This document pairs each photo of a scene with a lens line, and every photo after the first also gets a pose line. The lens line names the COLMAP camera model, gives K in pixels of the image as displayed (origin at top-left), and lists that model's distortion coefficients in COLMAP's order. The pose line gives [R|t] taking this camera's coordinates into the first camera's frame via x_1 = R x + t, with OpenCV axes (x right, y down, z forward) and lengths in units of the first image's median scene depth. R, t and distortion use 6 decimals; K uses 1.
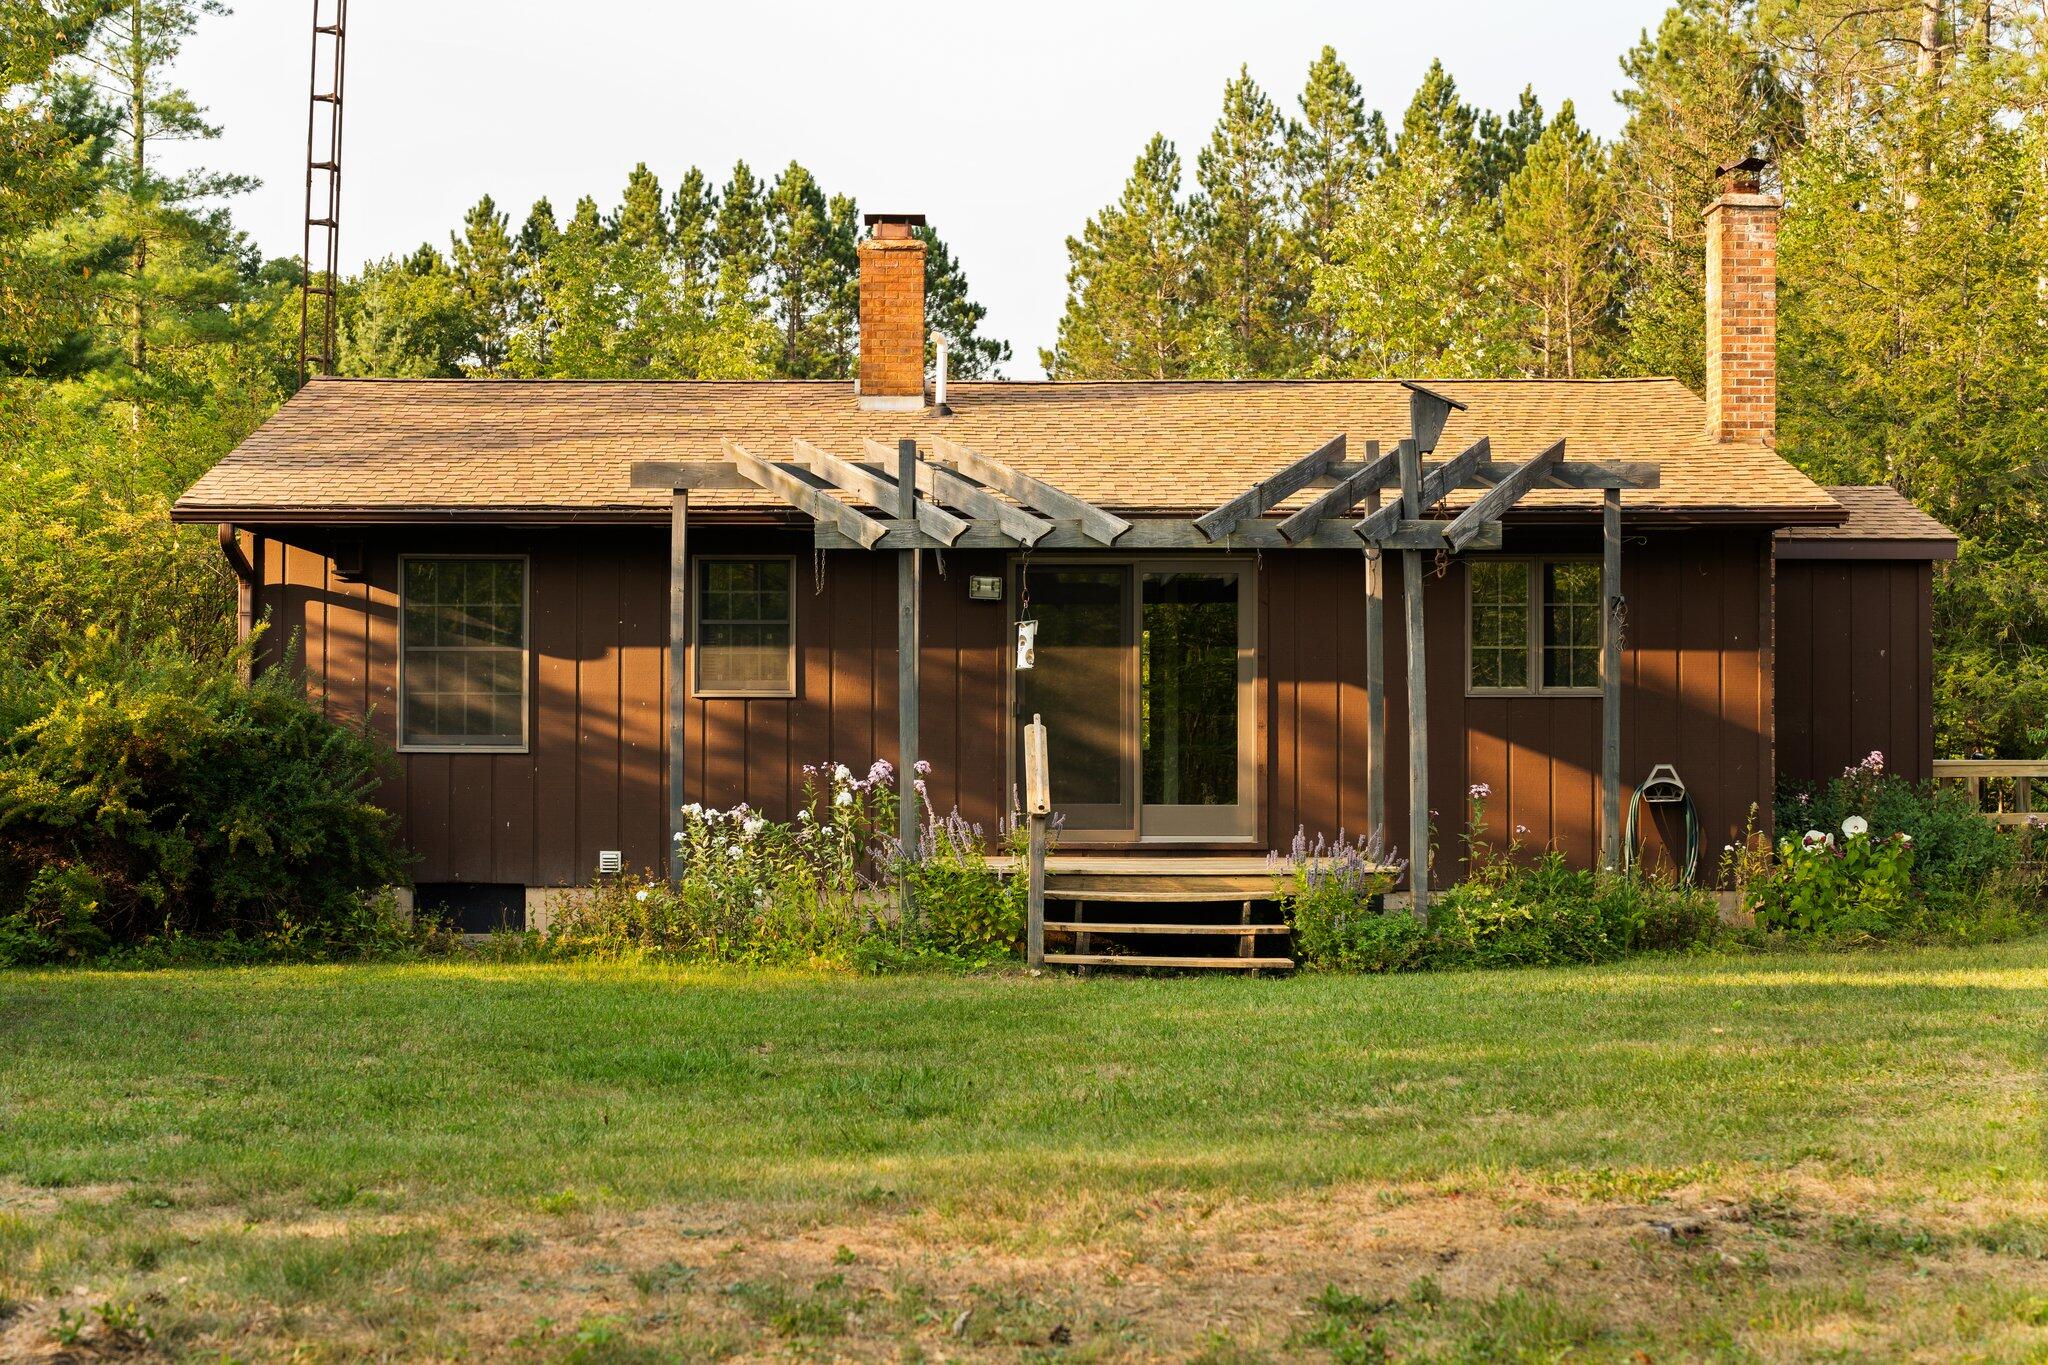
lens RADIAL K [[2783.4, 0, 1024.0], [0, 2783.4, 682.5], [0, 0, 1]] dist [0.004846, 0.081551]
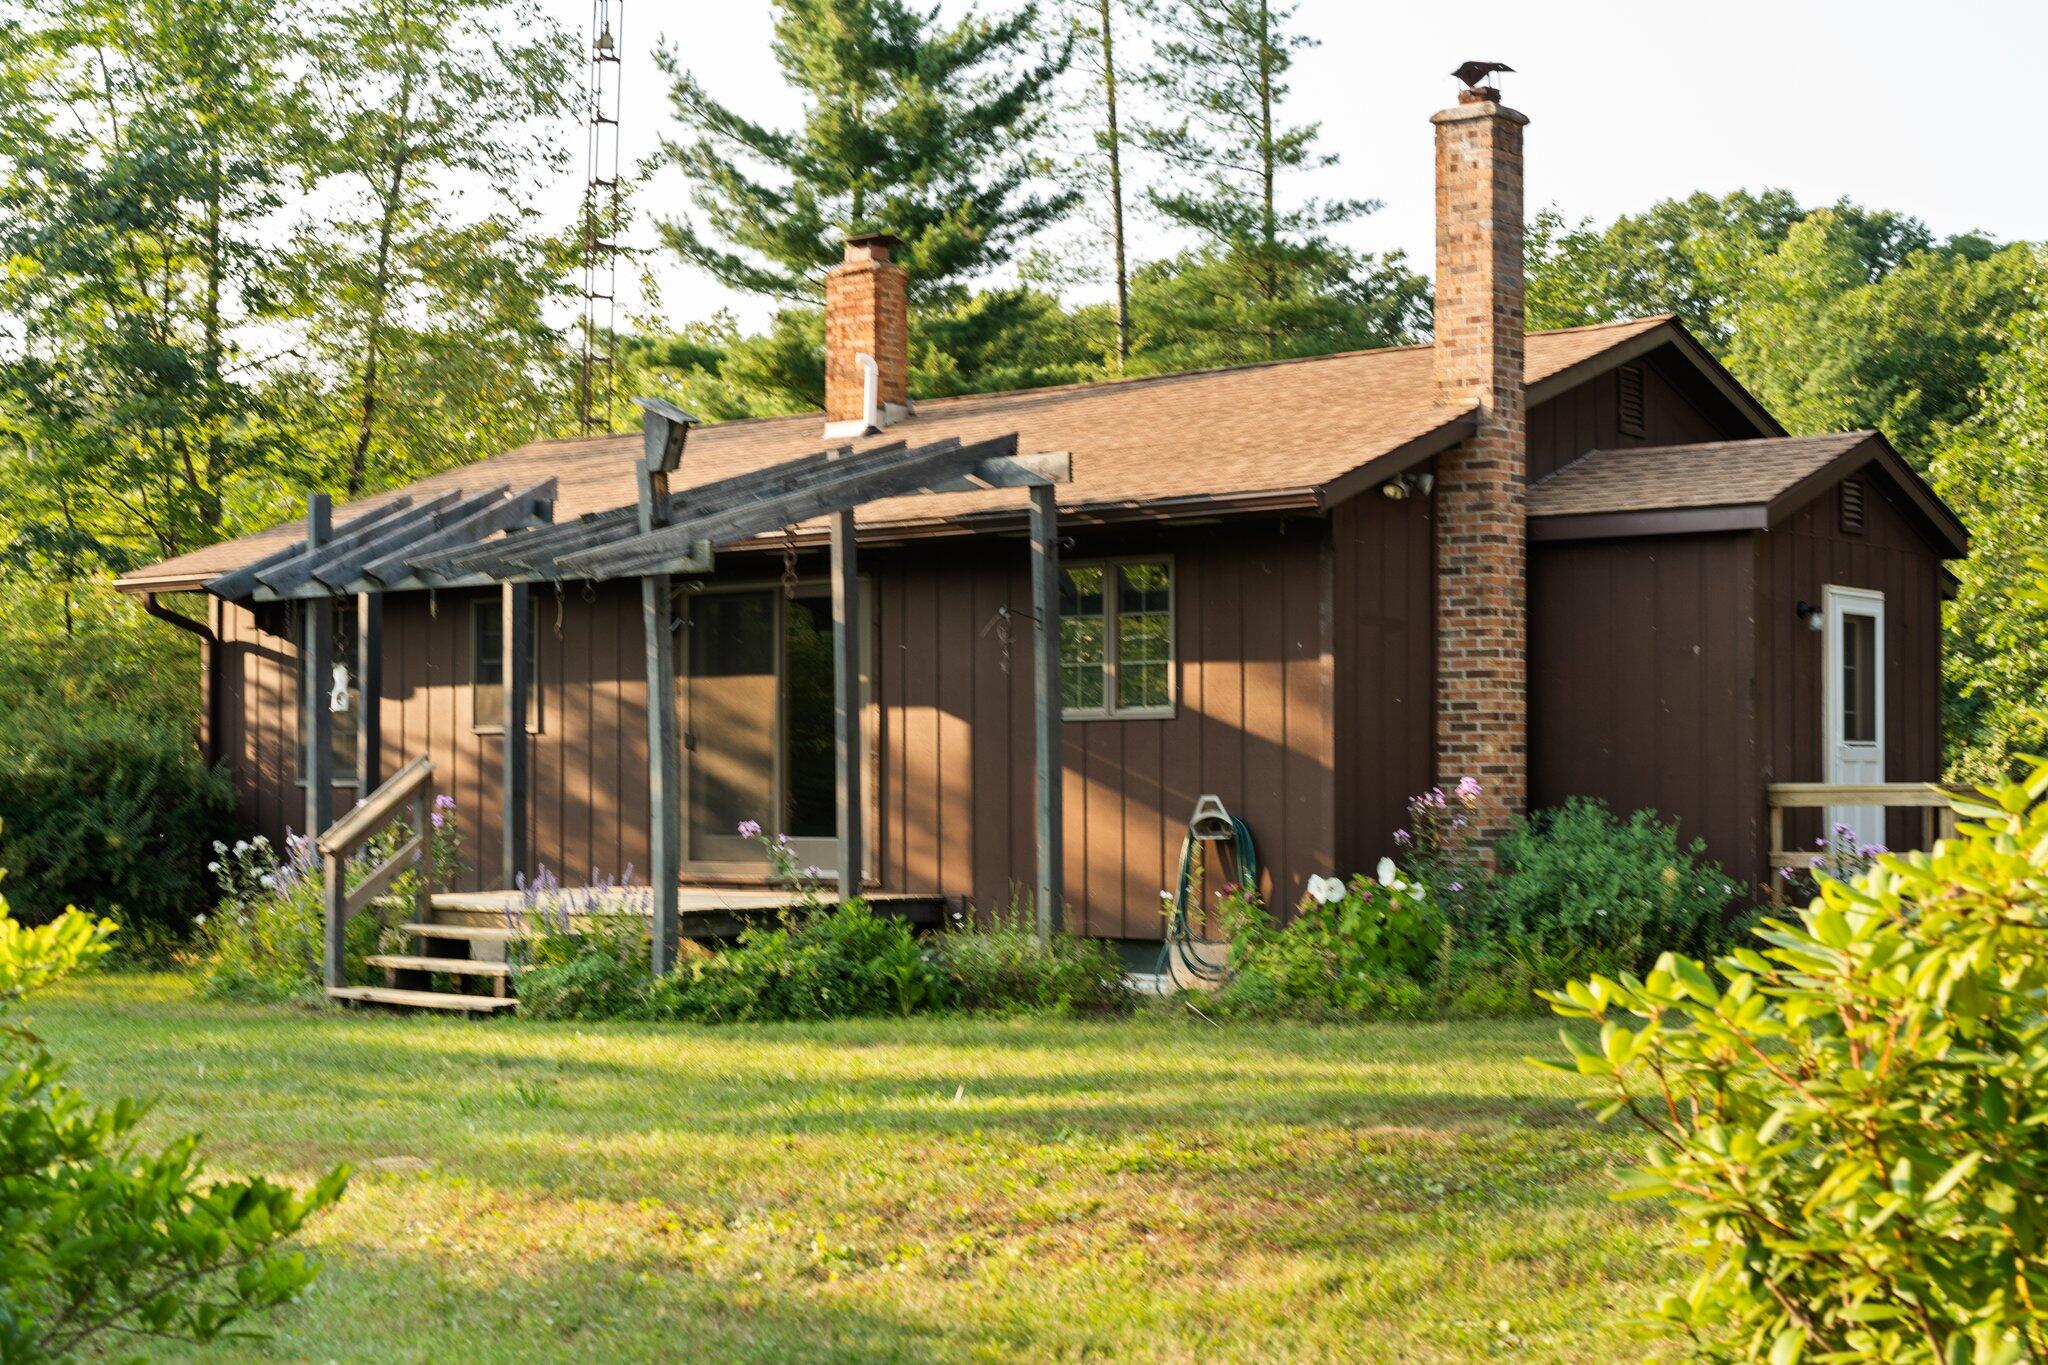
lens RADIAL K [[2783.4, 0, 1024.0], [0, 2783.4, 682.5], [0, 0, 1]] dist [0.004846, 0.081551]
pose [[0.802365, -0.025246, -0.596299, 0.687702], [0.028299, 0.999591, -0.004242, -0.003432], [0.596162, -0.013470, 0.802751, 0.269414]]
